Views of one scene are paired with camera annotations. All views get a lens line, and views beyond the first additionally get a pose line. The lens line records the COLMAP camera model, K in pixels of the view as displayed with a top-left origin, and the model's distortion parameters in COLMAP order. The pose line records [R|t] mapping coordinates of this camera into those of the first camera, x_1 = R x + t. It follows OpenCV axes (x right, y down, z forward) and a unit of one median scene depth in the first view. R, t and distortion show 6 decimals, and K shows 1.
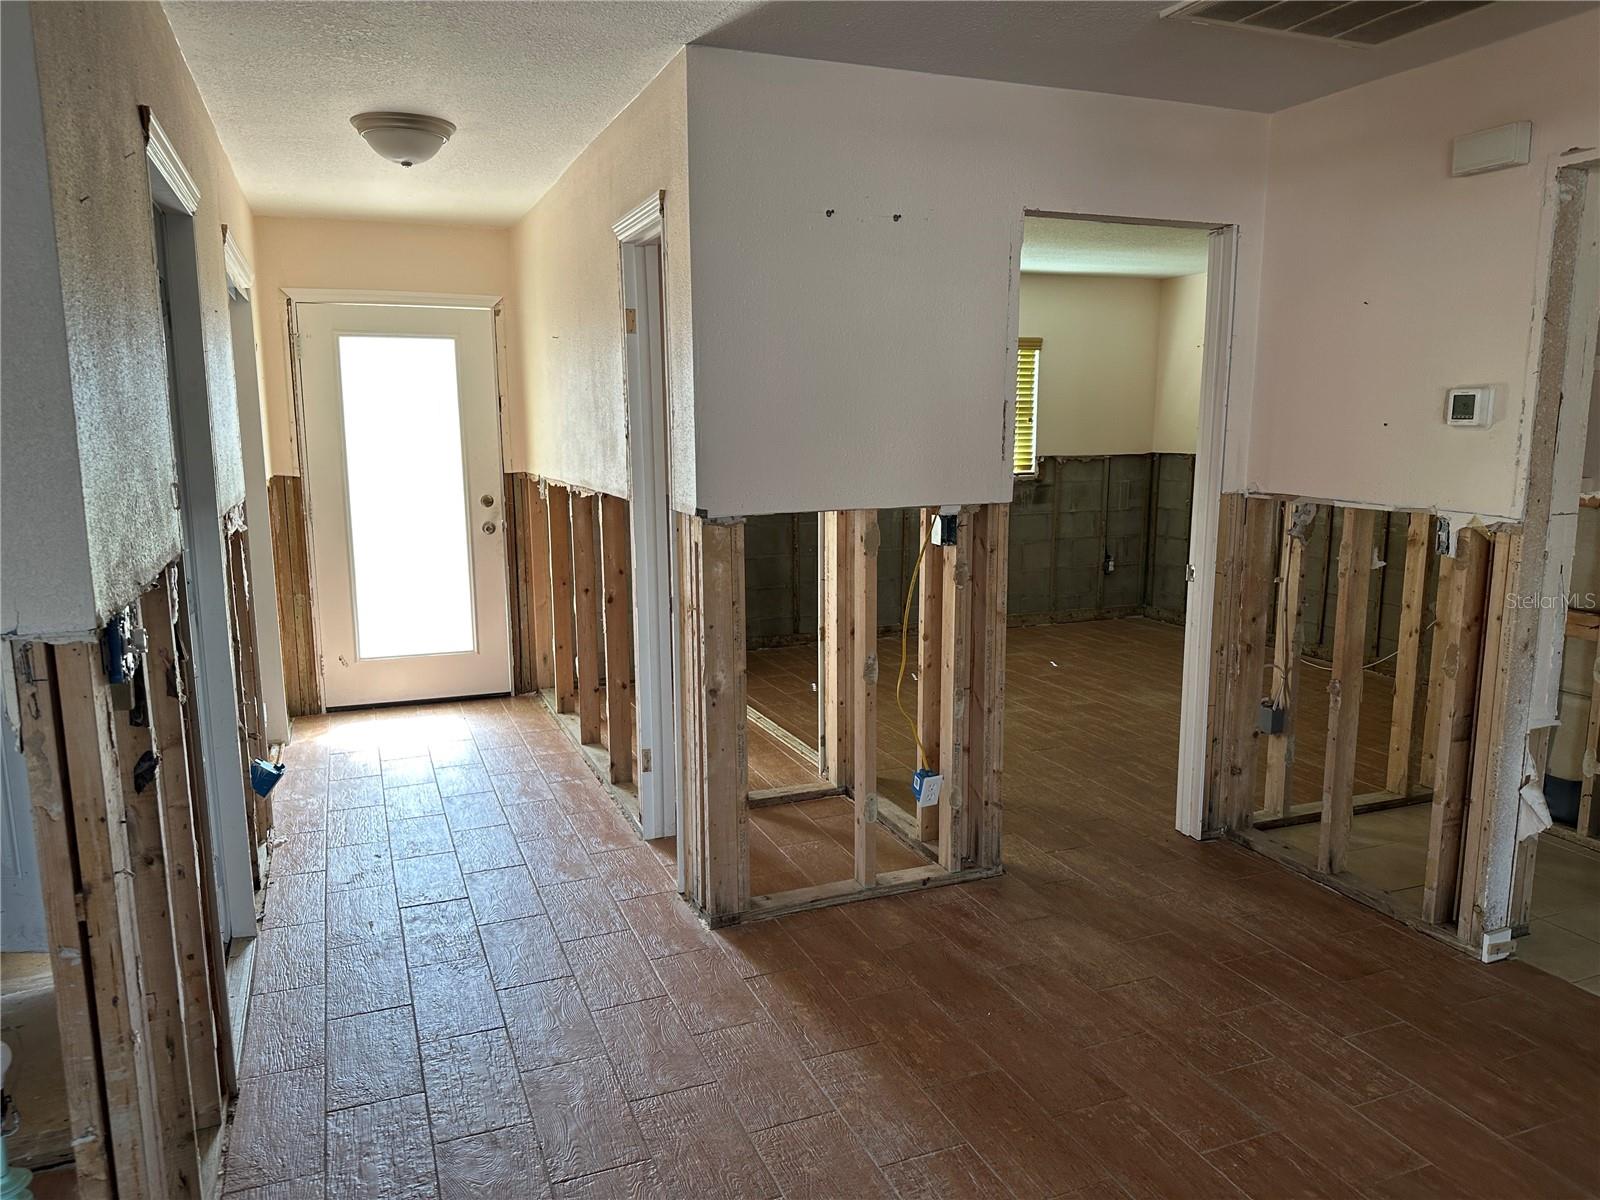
lens RADIAL K [[1113.0, 0, 800.8], [0, 1113.0, 610.4], [0, 0, 1]] dist [0.091170, -0.121952]
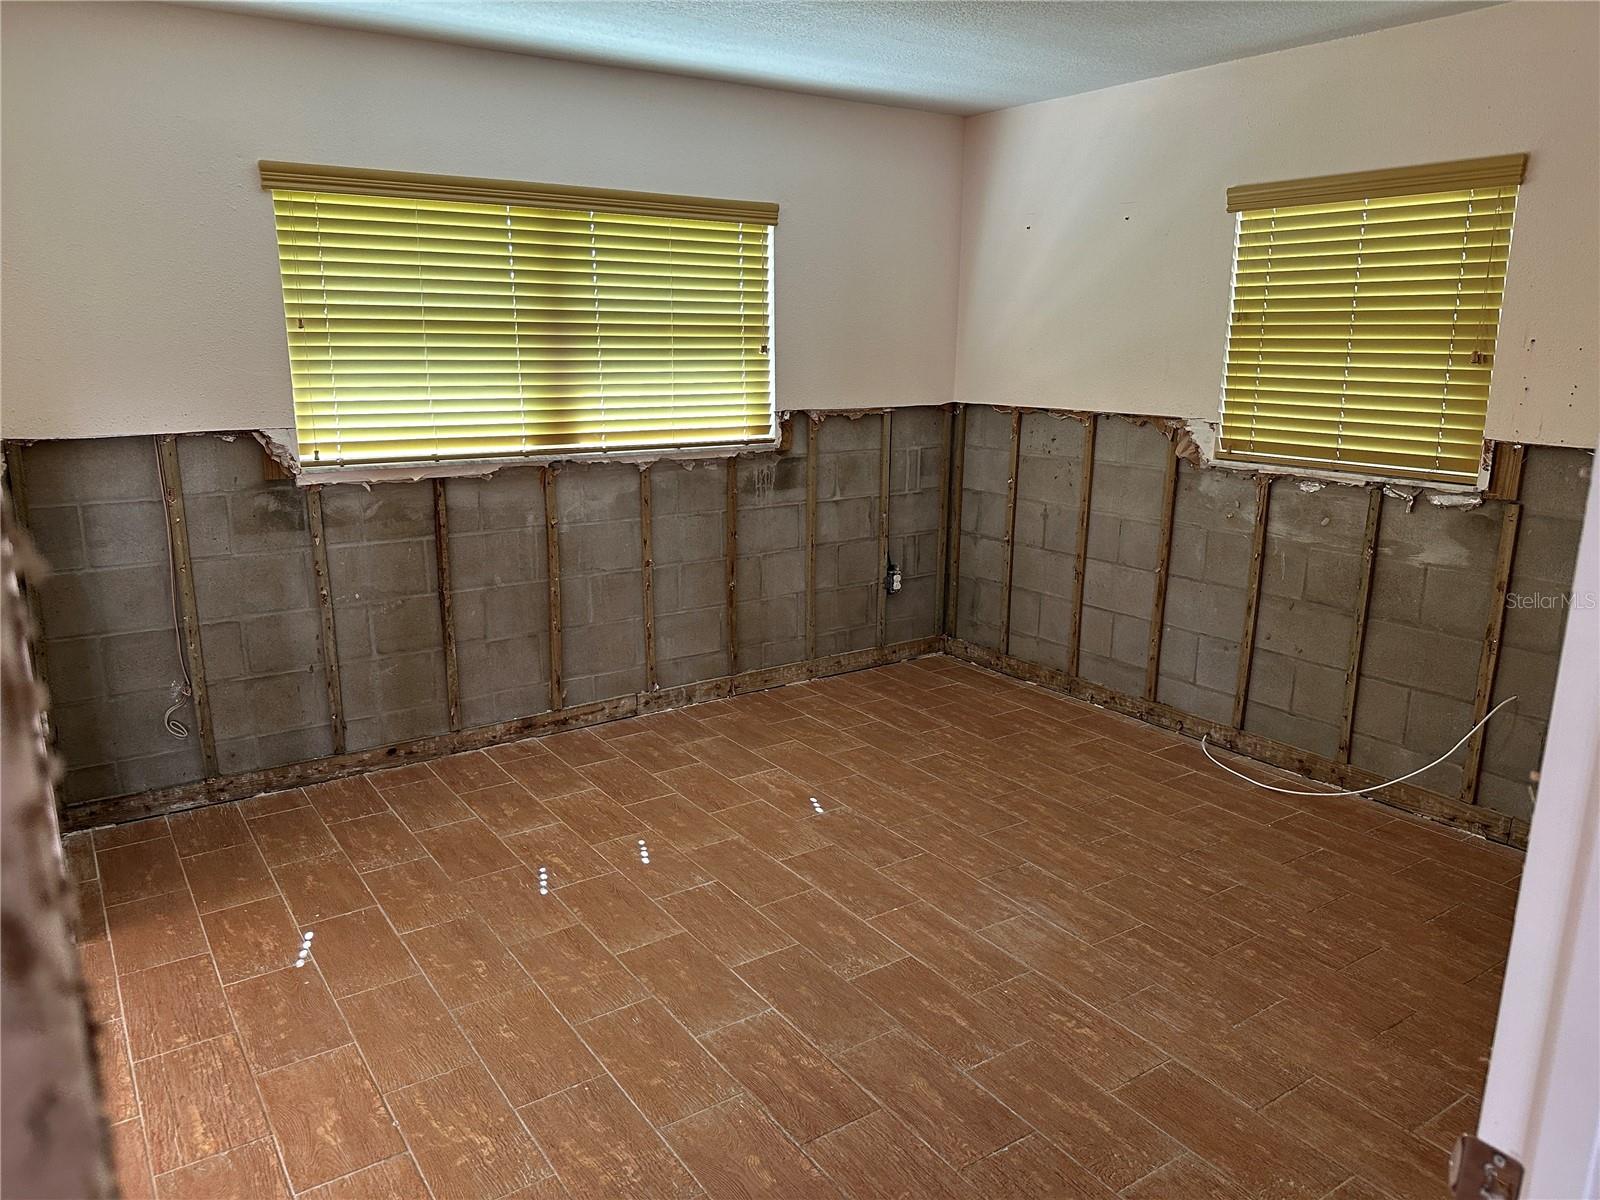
lens RADIAL K [[1113.0, 0, 804.1], [0, 1113.0, 629.9], [0, 0, 1]] dist [0.091170, -0.121952]
pose [[0.975829, -0.046474, 0.213538, 0.090401], [0.029251, 0.996110, 0.083117, -0.069210], [-0.216570, -0.074862, 0.973393, 0.400497]]
